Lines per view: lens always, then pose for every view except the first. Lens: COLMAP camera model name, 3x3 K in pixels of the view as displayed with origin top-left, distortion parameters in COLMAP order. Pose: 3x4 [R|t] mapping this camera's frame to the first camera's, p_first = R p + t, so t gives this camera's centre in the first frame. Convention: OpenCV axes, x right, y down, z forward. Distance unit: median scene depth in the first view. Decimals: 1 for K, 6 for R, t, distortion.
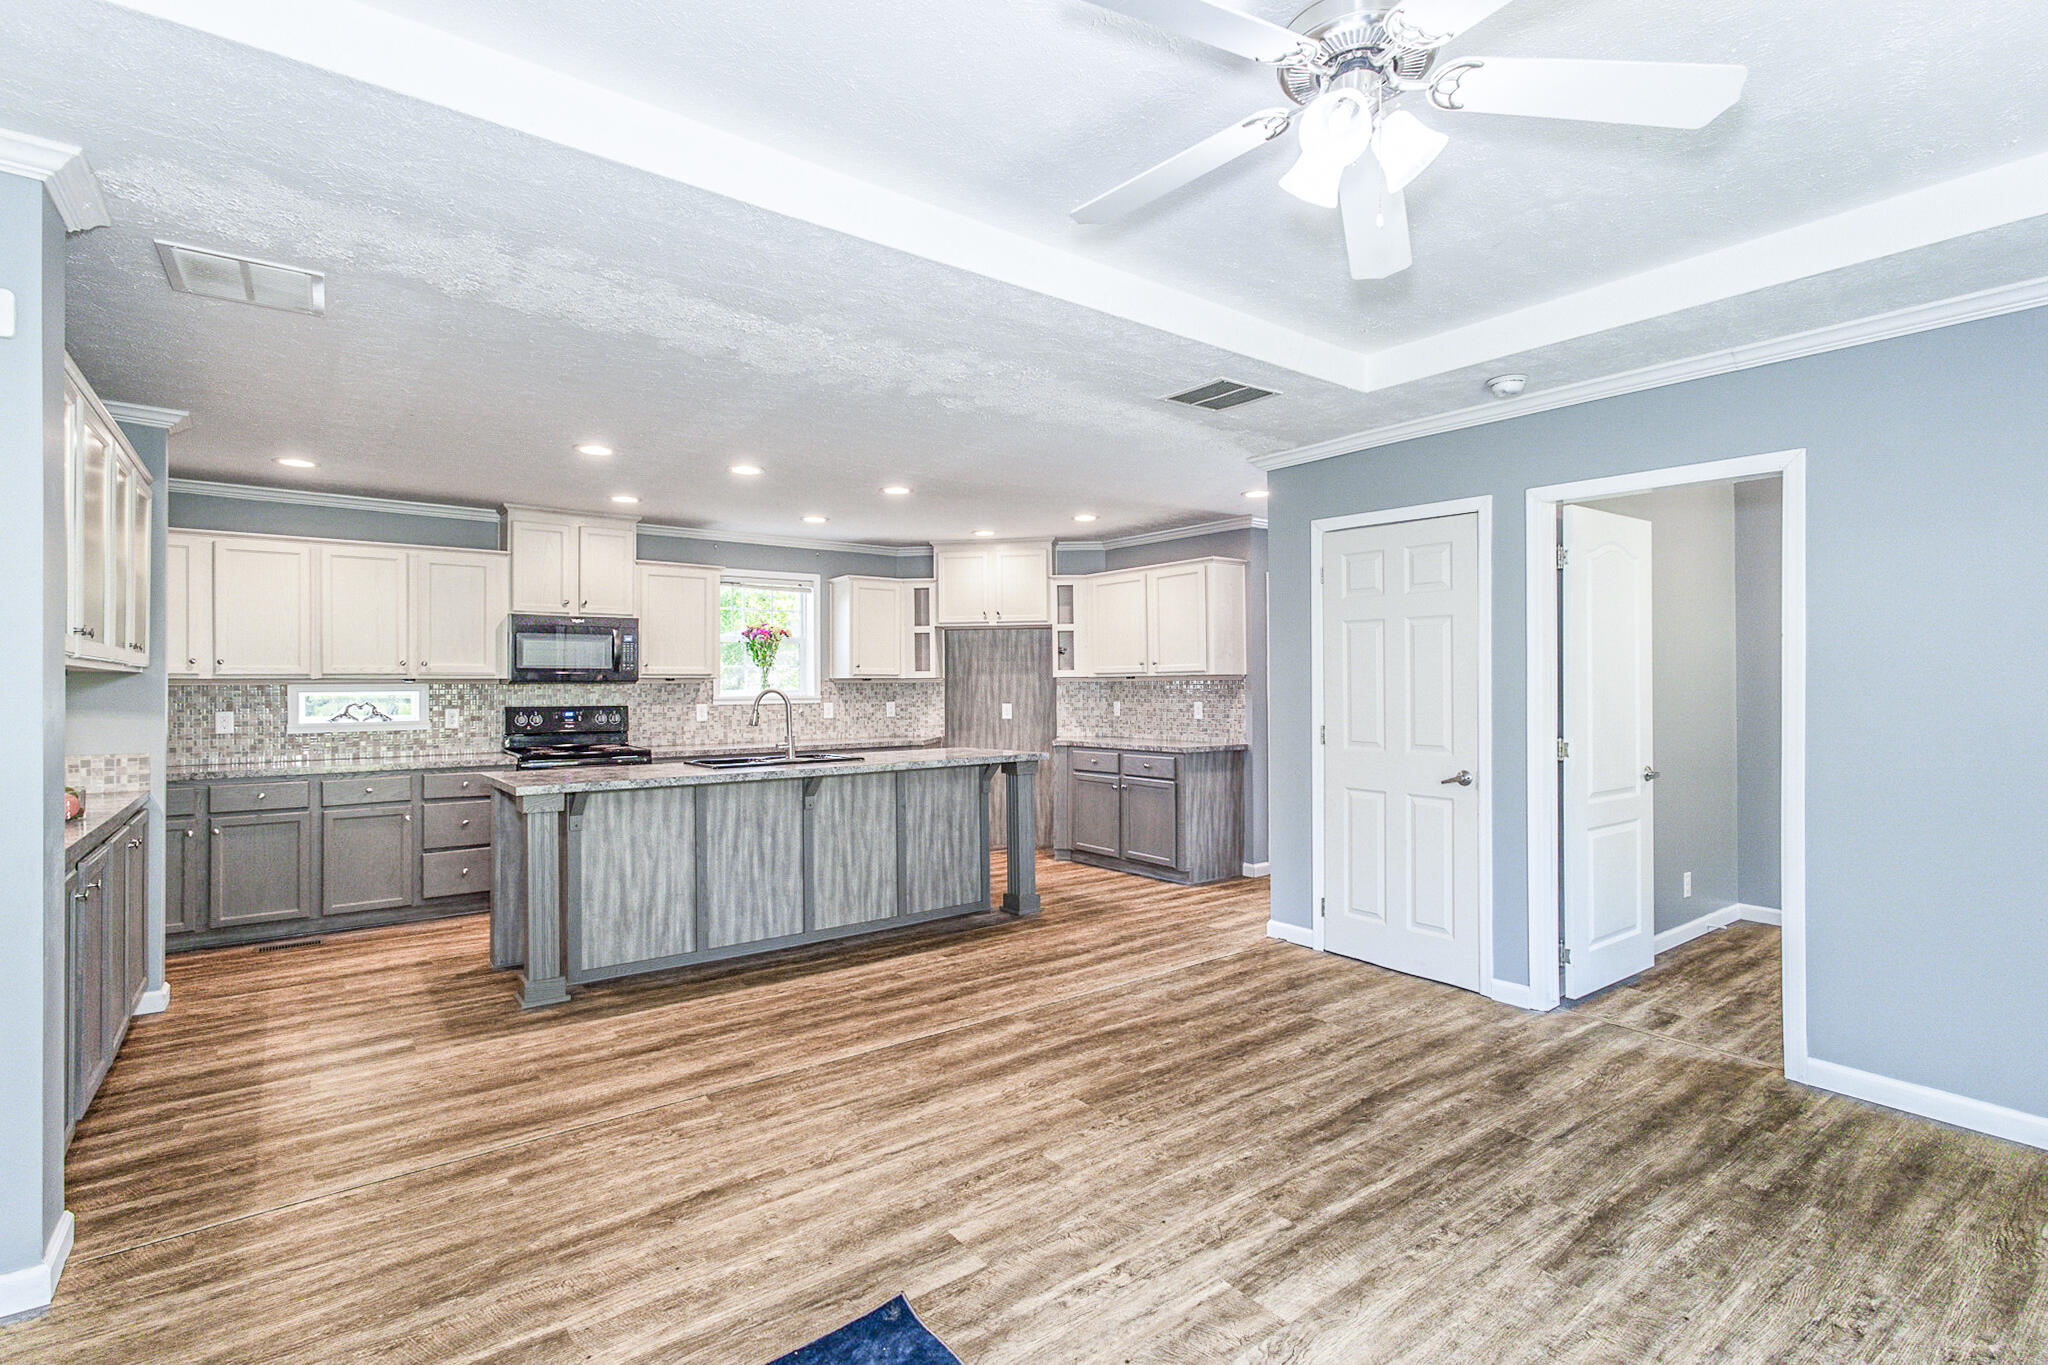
lens RADIAL K [[952.2, 0, 1030.6], [0, 952.2, 681.2], [0, 0, 1]] dist [0.007561, -0.000735]
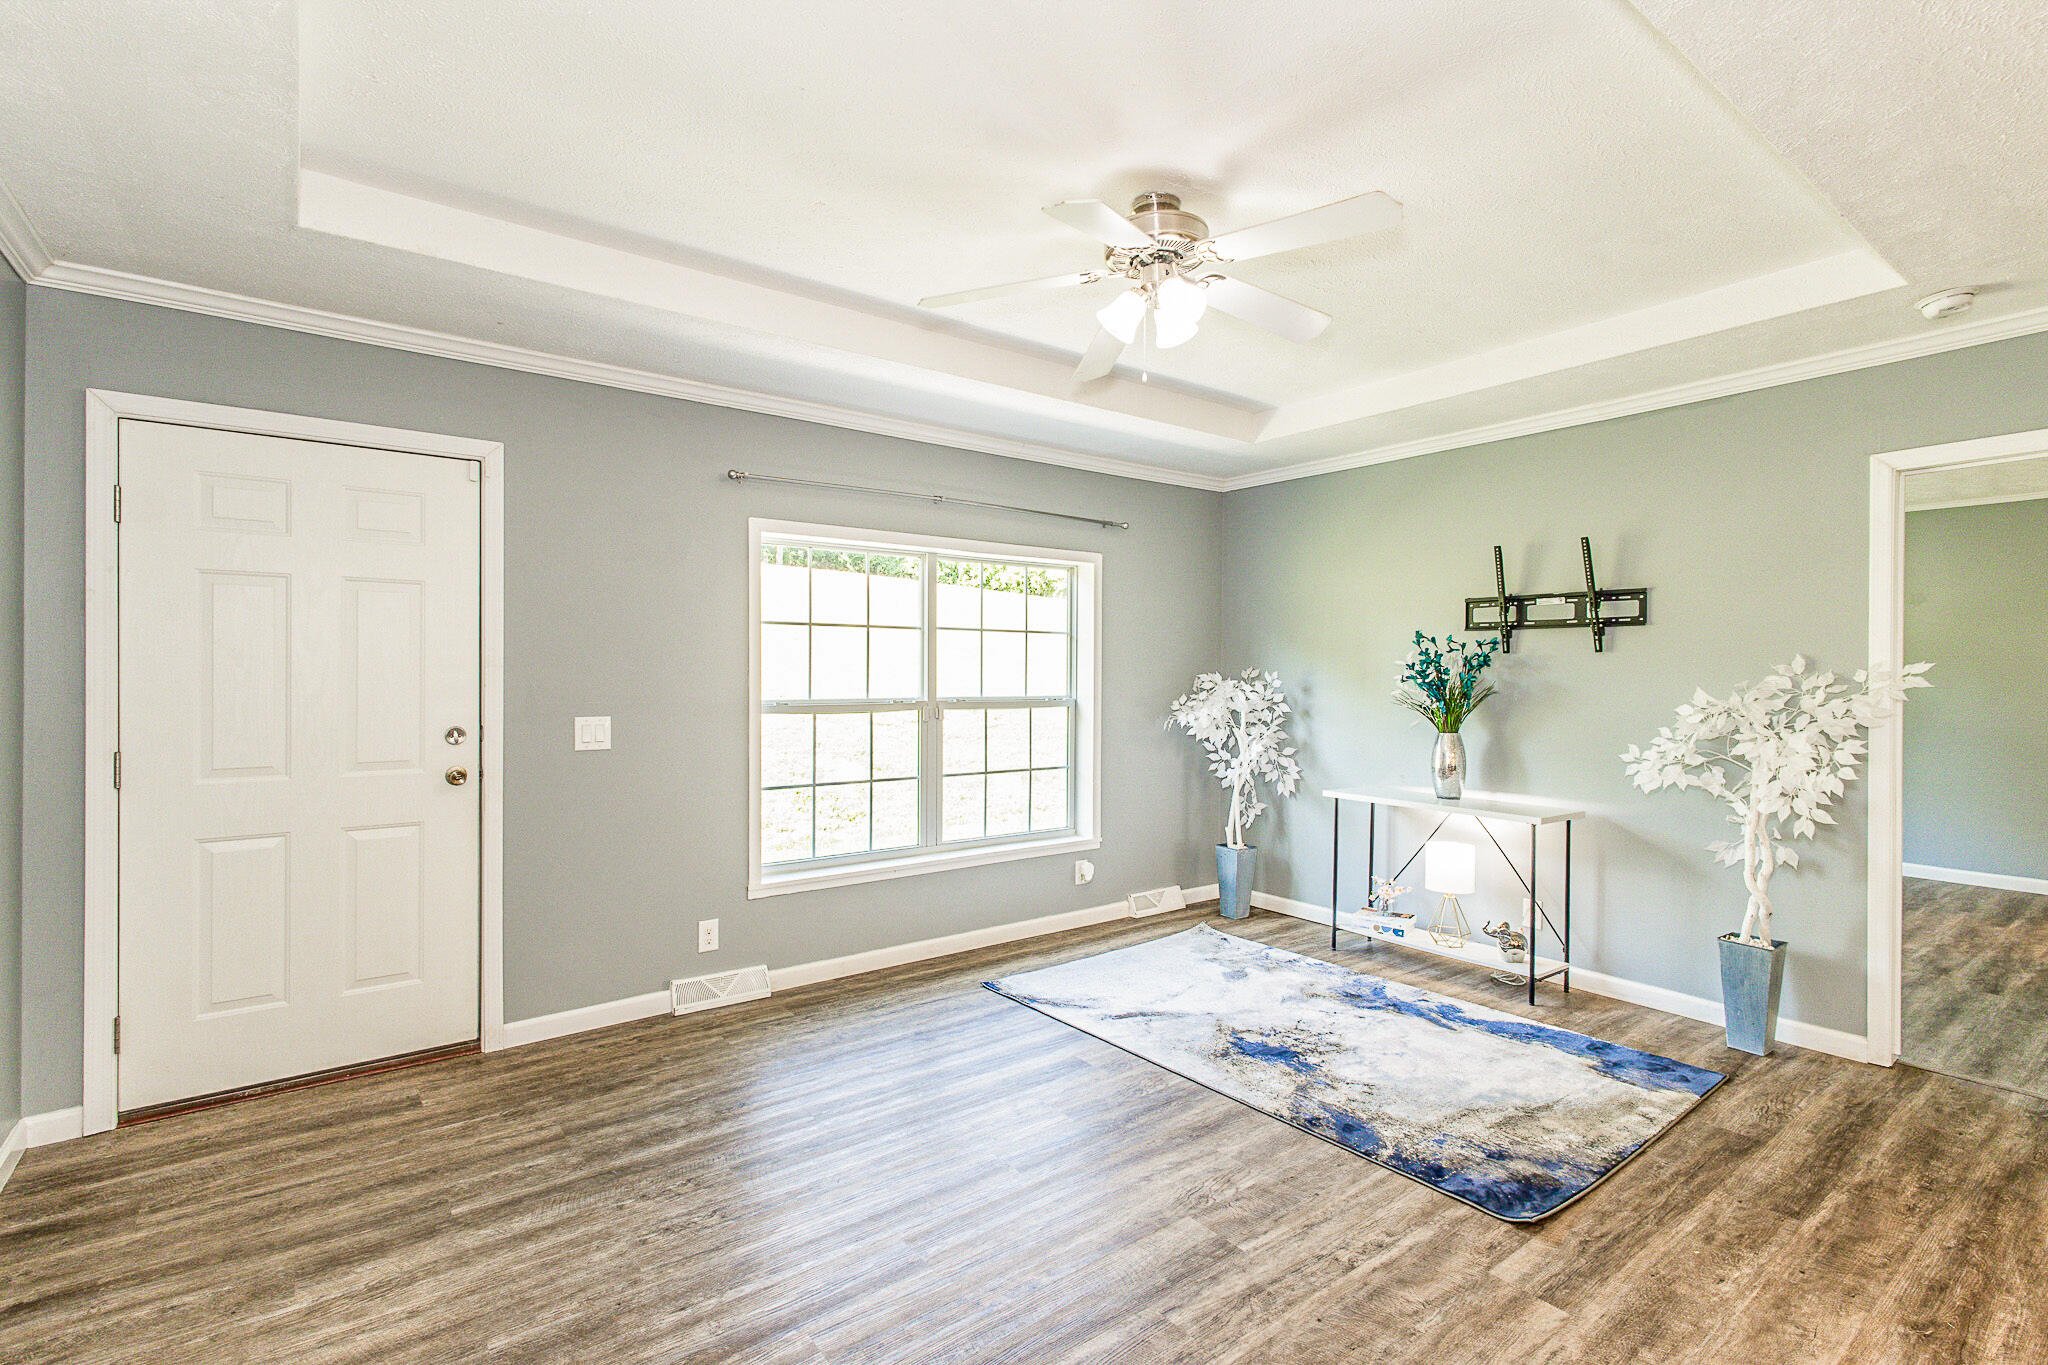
lens RADIAL K [[952.2, 0, 1030.3], [0, 952.2, 669.1], [0, 0, 1]] dist [0.007561, -0.000735]
pose [[-0.999992, -0.003735, 0.001436, 0.190915], [-0.003731, 0.999989, 0.002824, -0.002249], [-0.001447, 0.002819, -0.999995, 0.891183]]
